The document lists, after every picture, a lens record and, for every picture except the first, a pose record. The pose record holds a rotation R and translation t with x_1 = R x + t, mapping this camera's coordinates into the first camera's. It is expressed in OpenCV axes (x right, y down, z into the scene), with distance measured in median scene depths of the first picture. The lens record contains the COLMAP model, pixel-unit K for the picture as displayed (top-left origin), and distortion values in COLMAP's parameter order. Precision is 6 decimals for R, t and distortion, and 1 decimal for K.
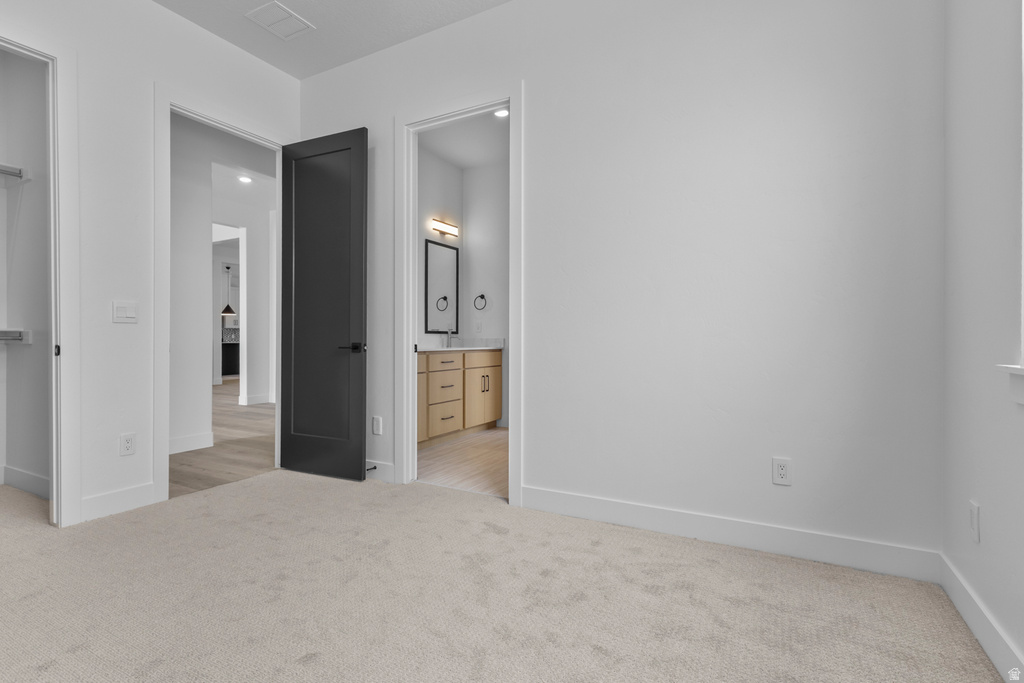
lens RADIAL K [[479.7, 0, 512.8], [0, 479.7, 342.0], [0, 0, 1]] dist [0.003434, 0.000298]
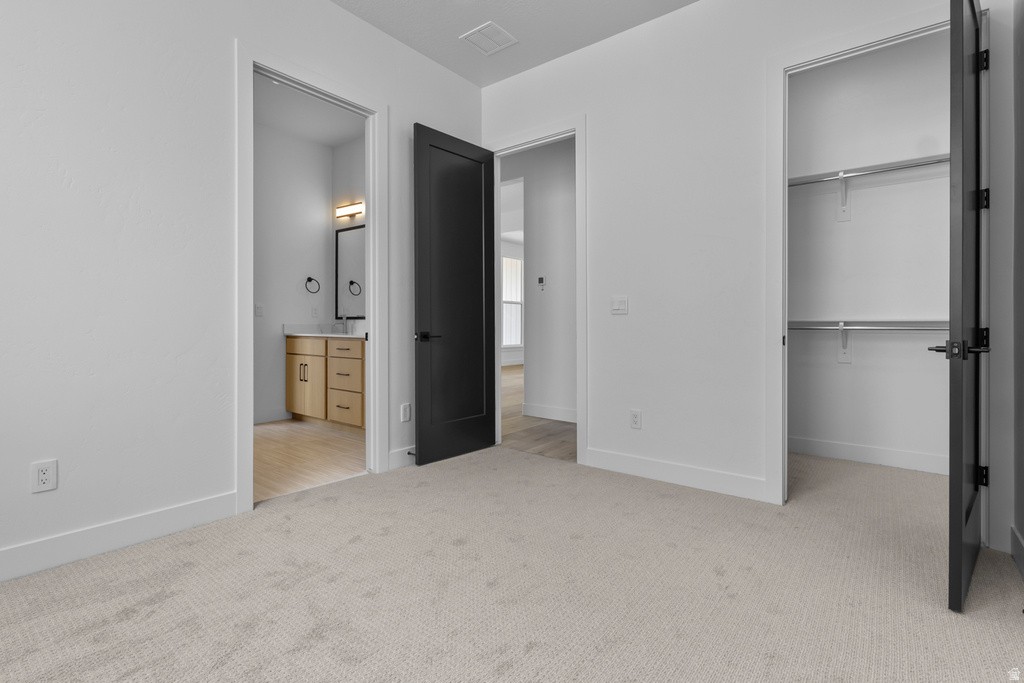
lens RADIAL K [[479.7, 0, 511.6], [0, 479.7, 331.5], [0, 0, 1]] dist [0.003434, 0.000298]
pose [[-0.167412, 0.001272, -0.985886, 0.772395], [-0.014136, 0.999893, 0.003691, -0.002212], [0.985786, 0.014555, -0.167376, 1.518955]]
